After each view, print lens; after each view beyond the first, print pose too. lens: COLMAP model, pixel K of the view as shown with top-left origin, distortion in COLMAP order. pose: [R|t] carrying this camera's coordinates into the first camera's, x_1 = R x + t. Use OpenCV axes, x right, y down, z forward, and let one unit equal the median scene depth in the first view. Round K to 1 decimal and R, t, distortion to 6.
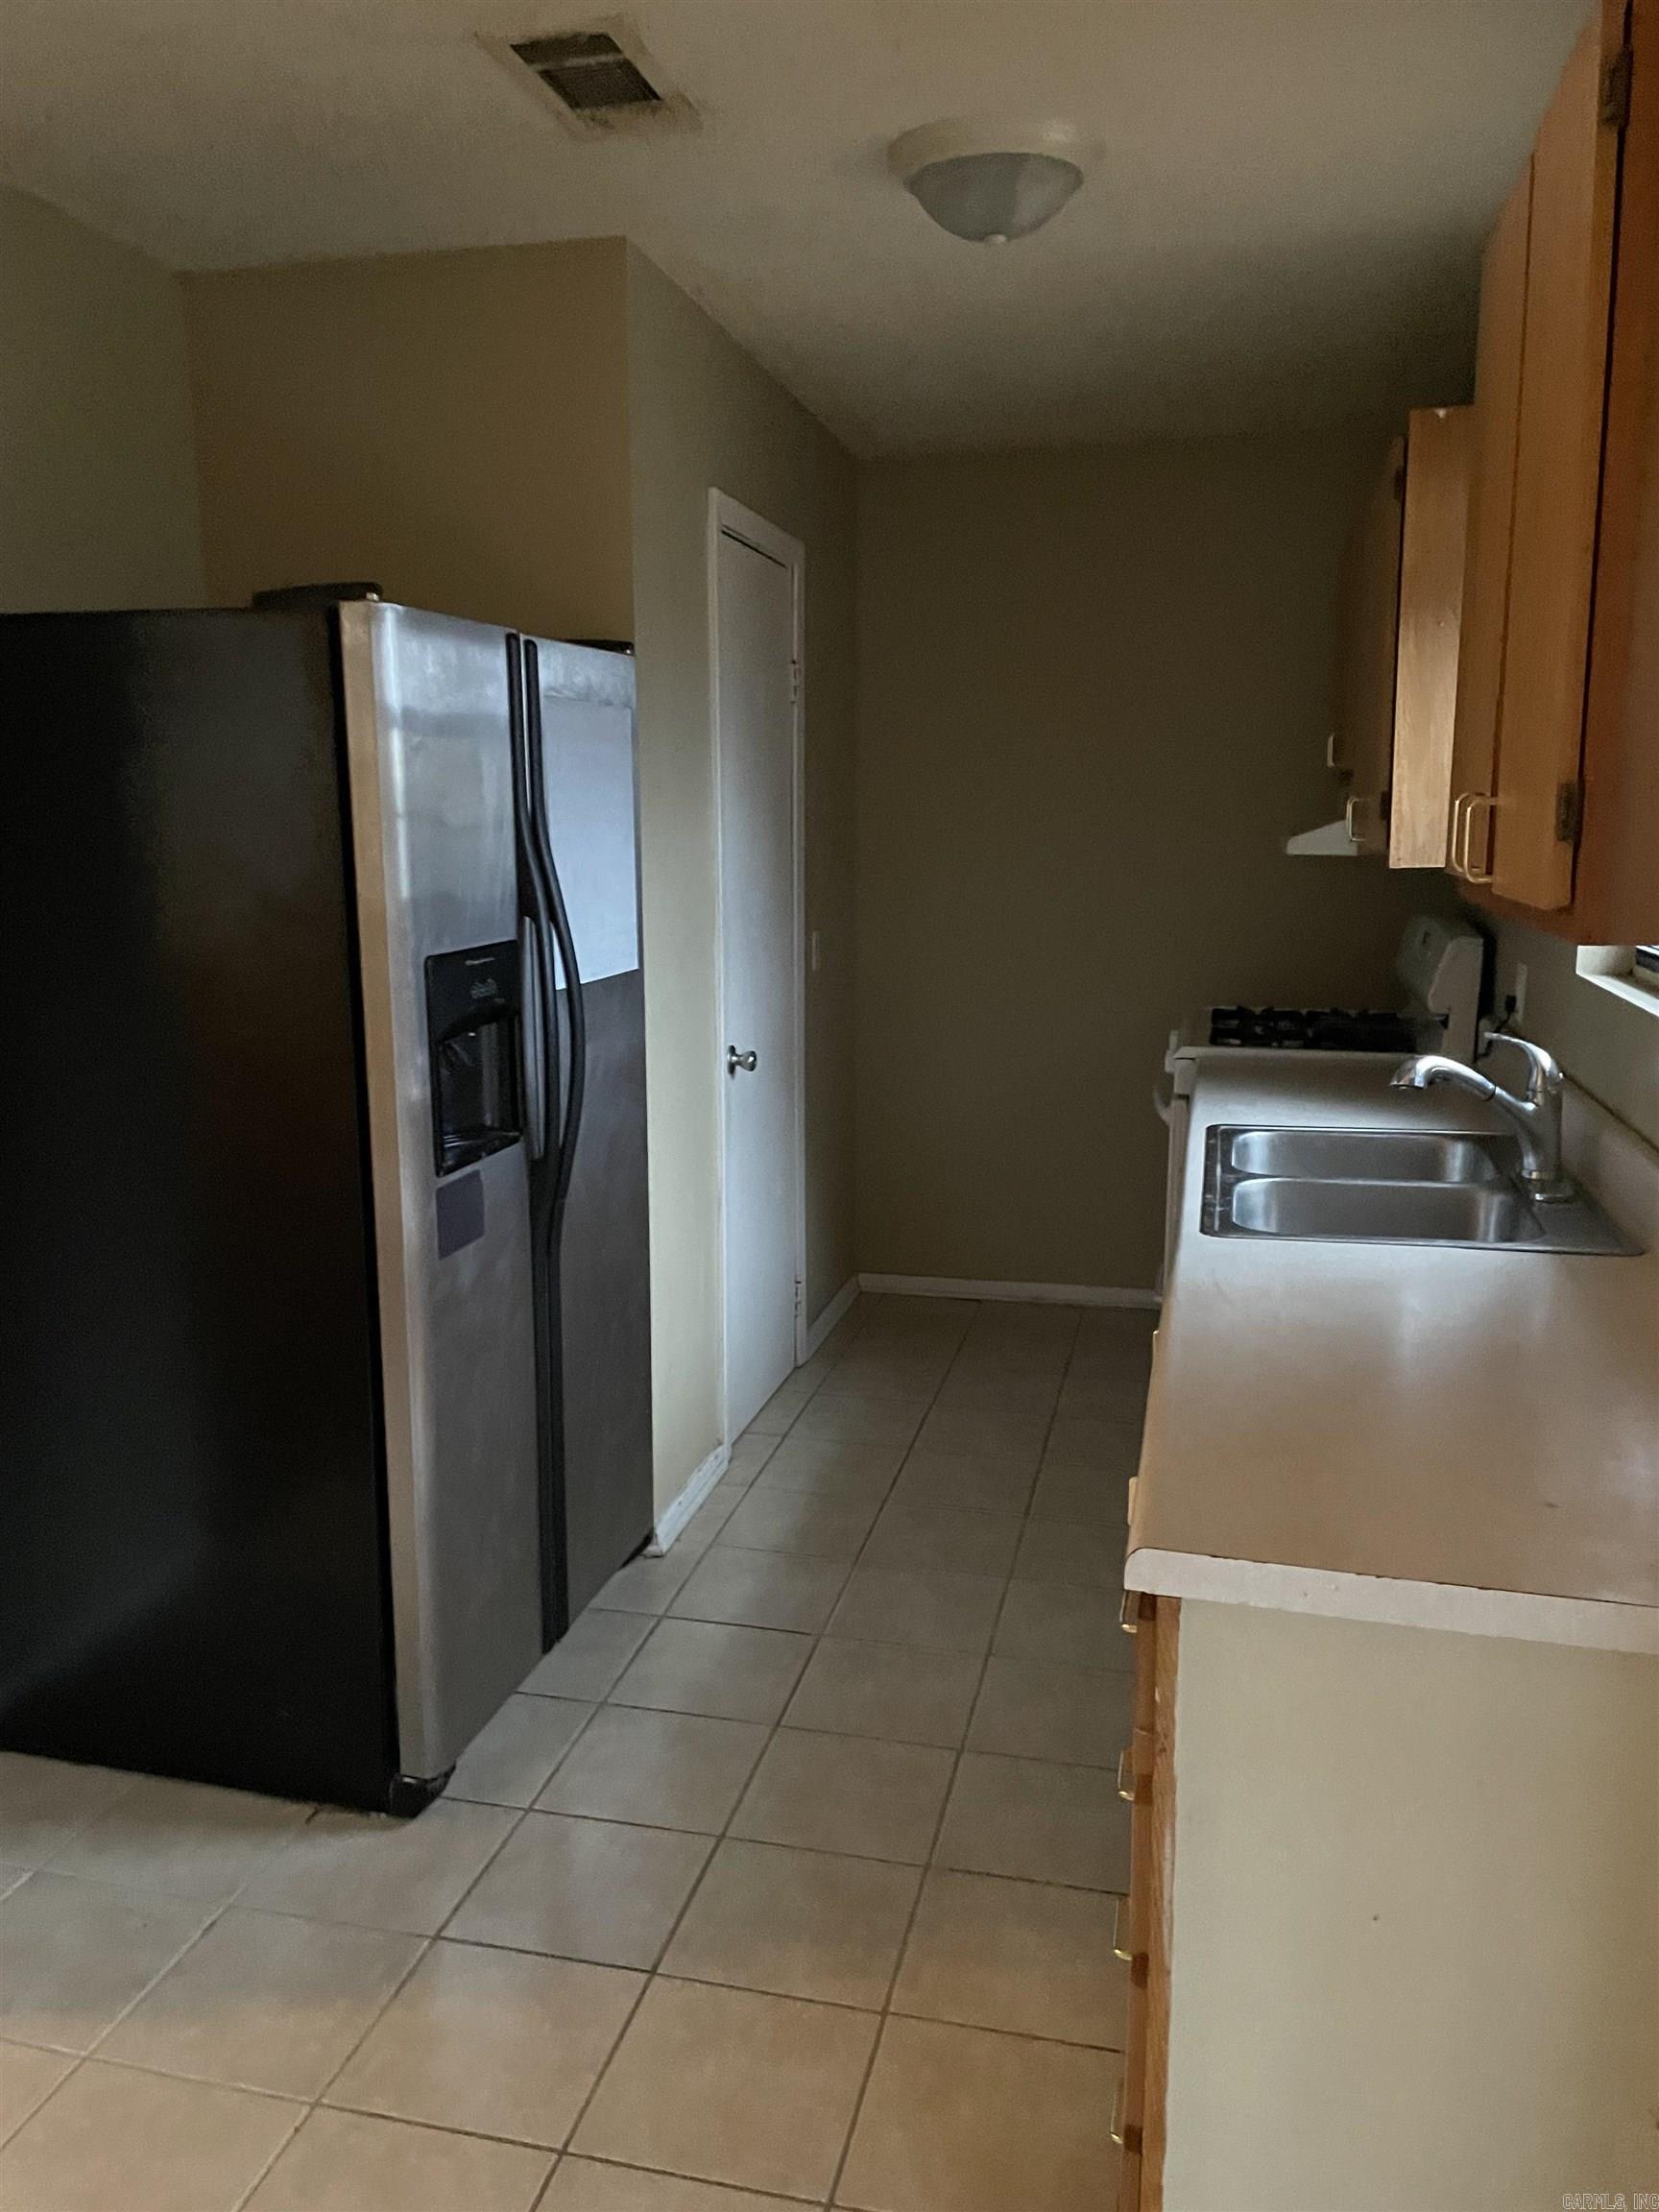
lens RADIAL K [[1691.0, 0, 829.5], [0, 1691.0, 1106.0], [0, 0, 1]] dist [0.010633, 0.004916]
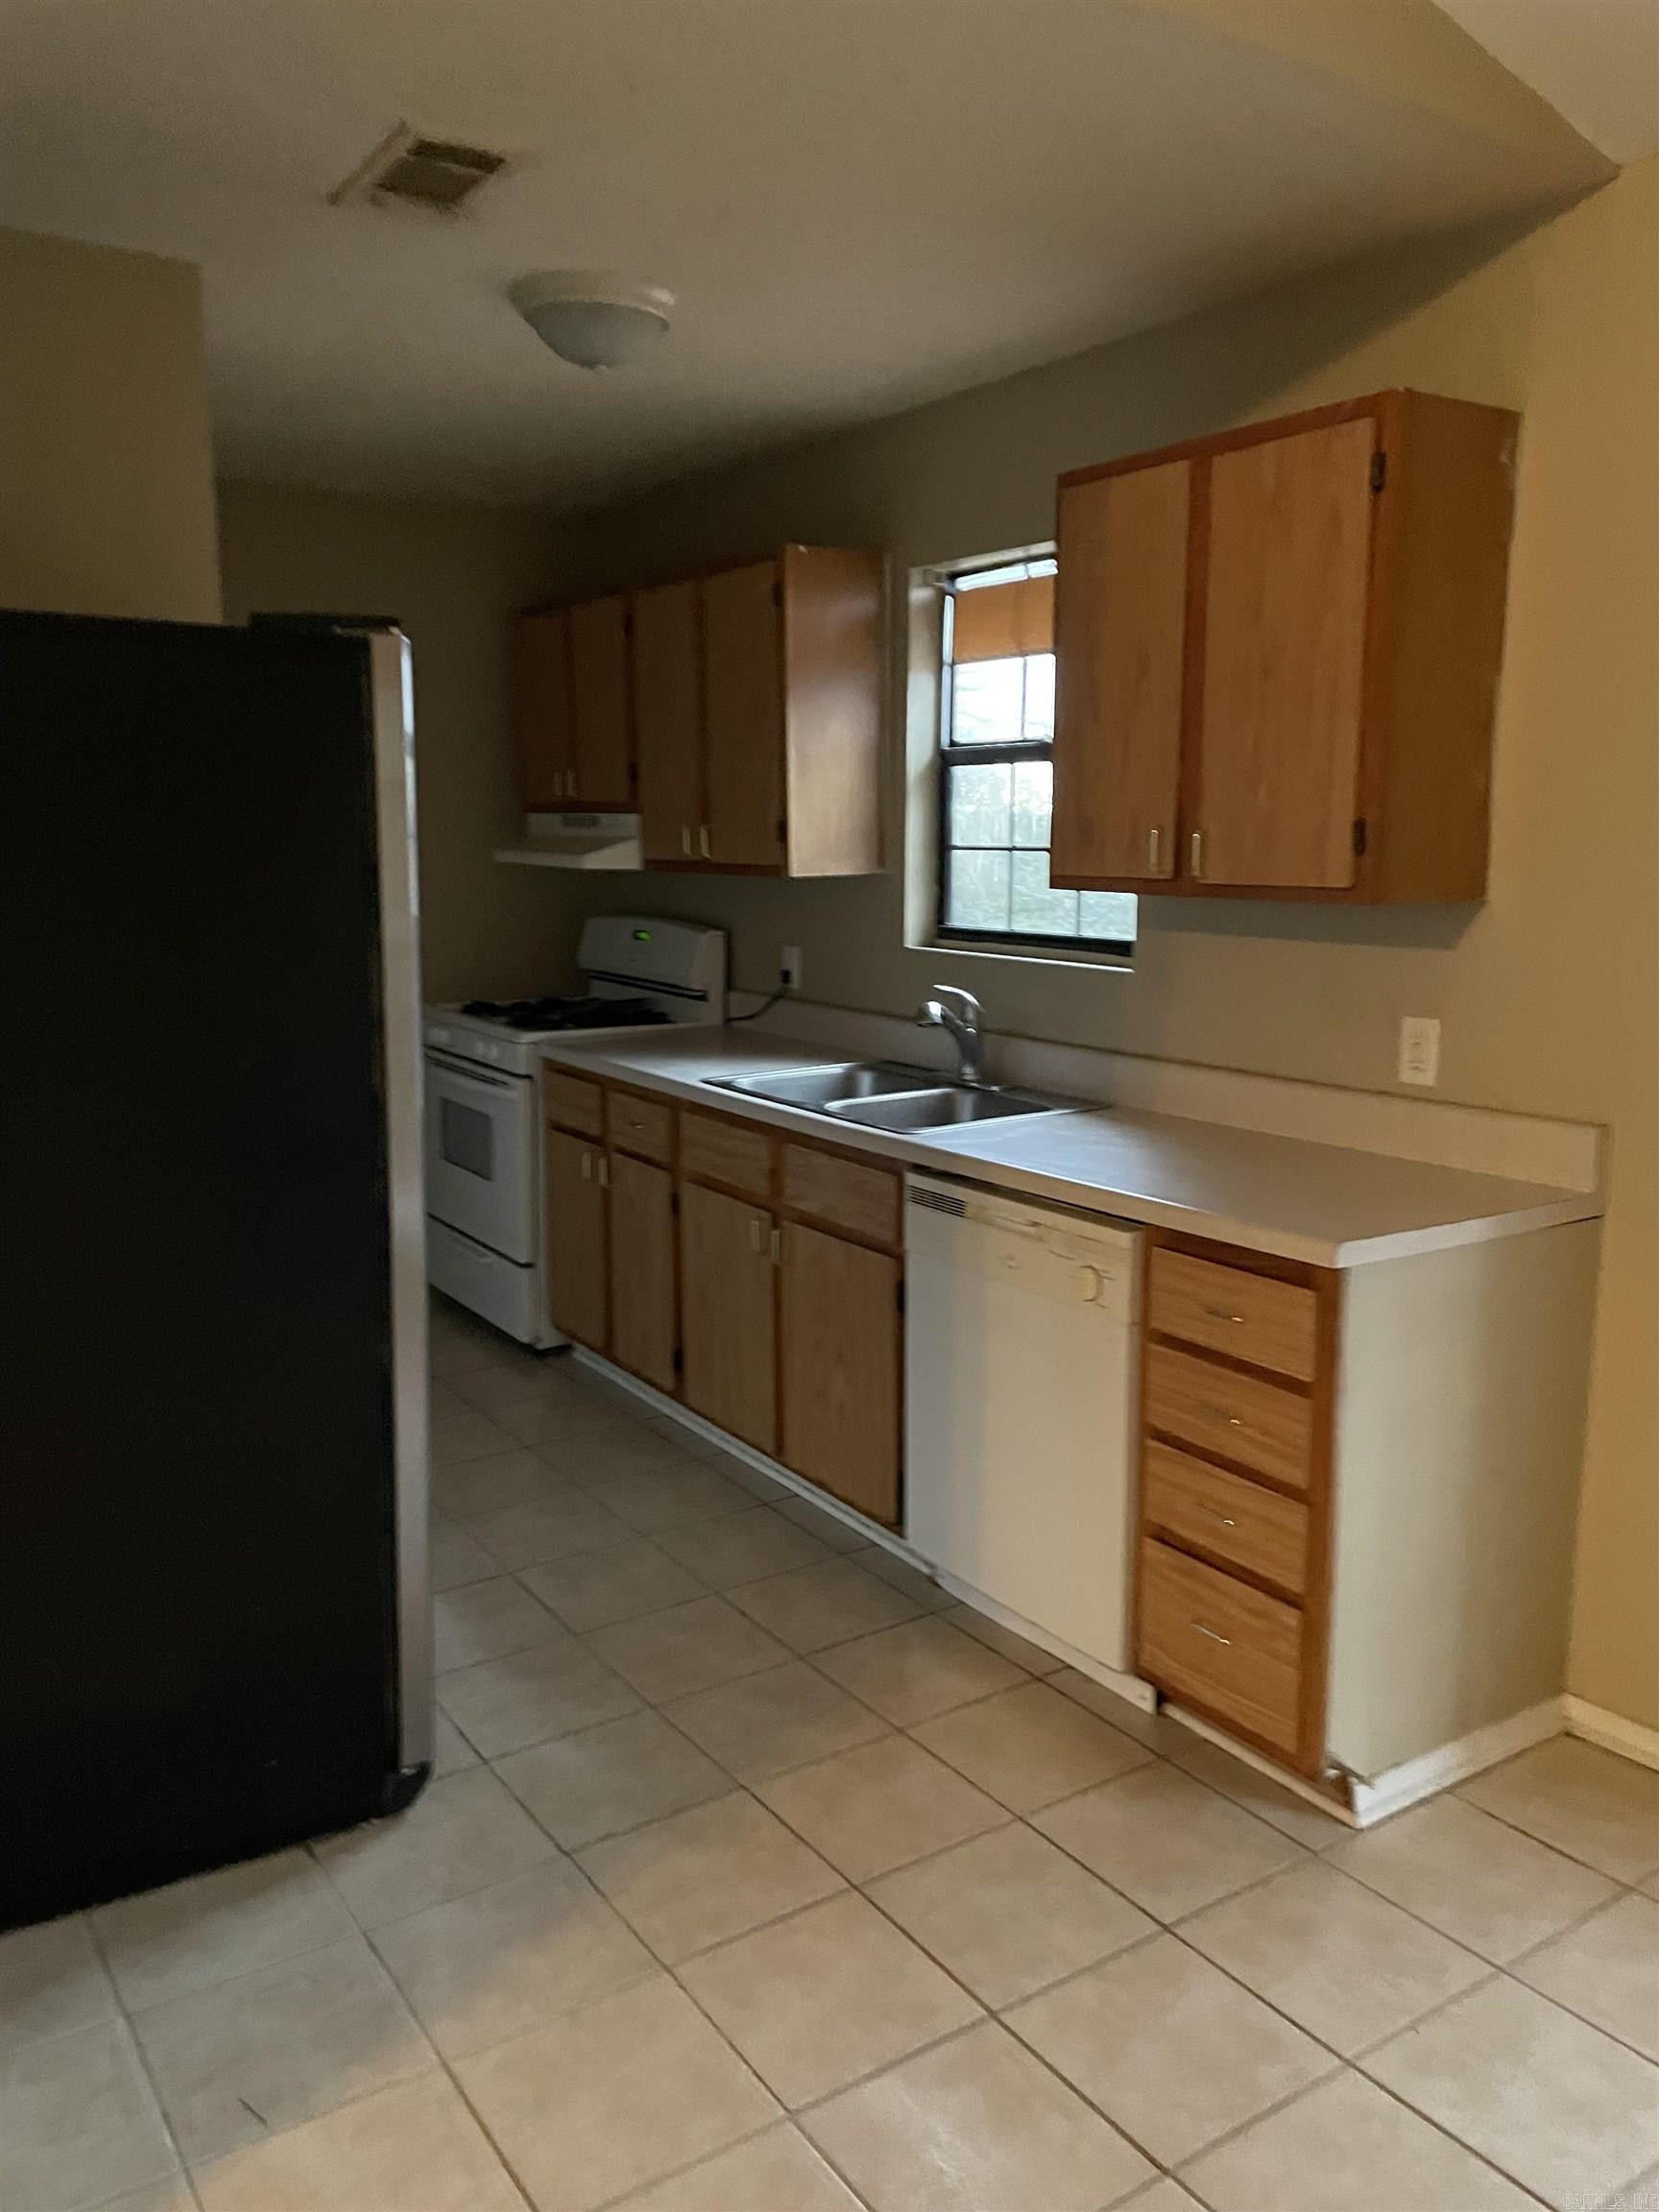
lens RADIAL K [[1659.3, 0, 829.5], [0, 1659.3, 1106.0], [0, 0, 1]] dist [-0.000955, -0.000940]
pose [[0.671564, -0.118445, 0.731418, -0.757699], [0.126360, 0.990988, 0.044460, -0.015747], [-0.730092, 0.062564, 0.680479, 0.099656]]
